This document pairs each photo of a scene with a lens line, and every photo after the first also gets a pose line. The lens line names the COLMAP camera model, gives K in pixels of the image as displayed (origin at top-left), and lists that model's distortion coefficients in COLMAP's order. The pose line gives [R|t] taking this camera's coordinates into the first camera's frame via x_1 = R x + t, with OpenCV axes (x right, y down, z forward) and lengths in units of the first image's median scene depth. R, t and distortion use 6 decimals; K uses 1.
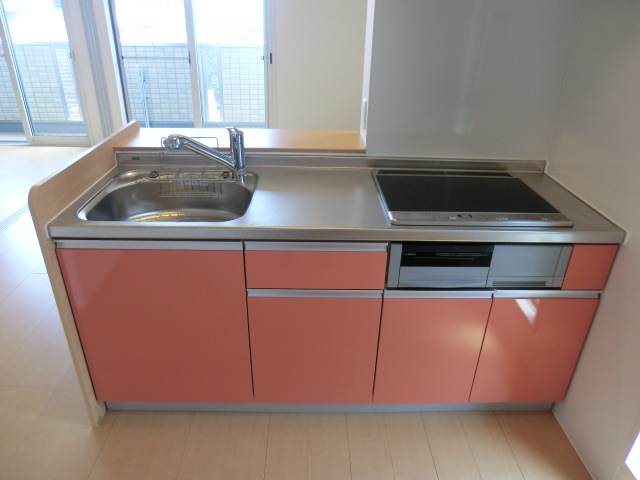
lens RADIAL K [[474.2, 0, 319.5], [0, 474.2, 241.2], [0, 0, 1]] dist [-0.005966, 0.002875]
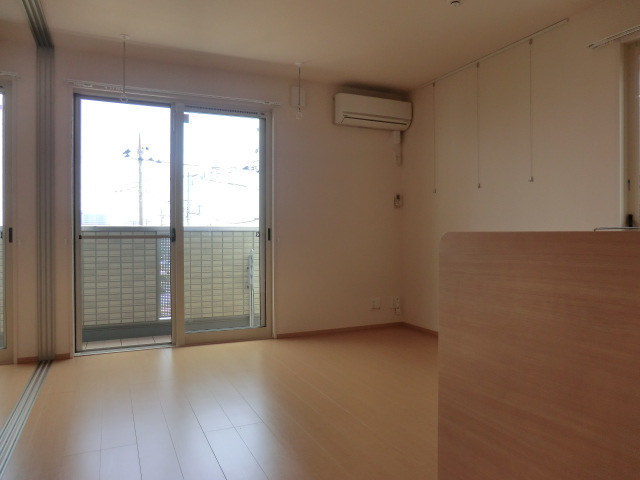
lens RADIAL K [[474.2, 0, 326.7], [0, 474.2, 237.9], [0, 0, 1]] dist [-0.005966, 0.002875]
pose [[0.914515, -0.026900, 0.403657, -0.330464], [0.198171, 0.899663, -0.389018, -0.018008], [-0.352690, 0.435756, 0.828086, 0.224329]]
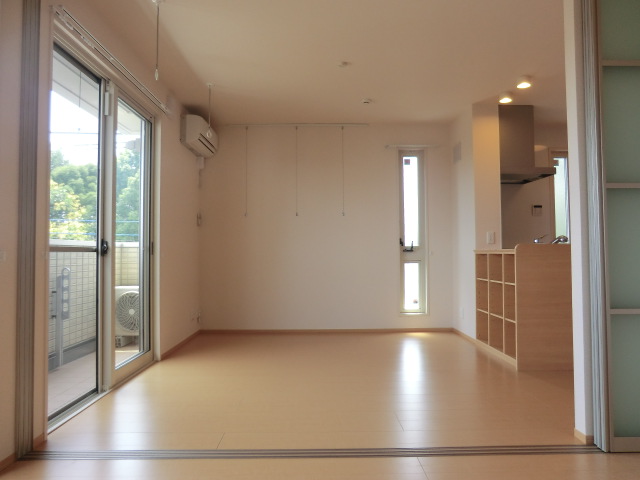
lens RADIAL K [[474.2, 0, 319.2], [0, 474.2, 242.9], [0, 0, 1]] dist [-0.005966, 0.002875]
pose [[0.024005, 0.001570, 0.999711, -0.789129], [0.449026, 0.893436, -0.012185, -0.218572], [-0.893196, 0.449188, 0.020742, 0.633799]]
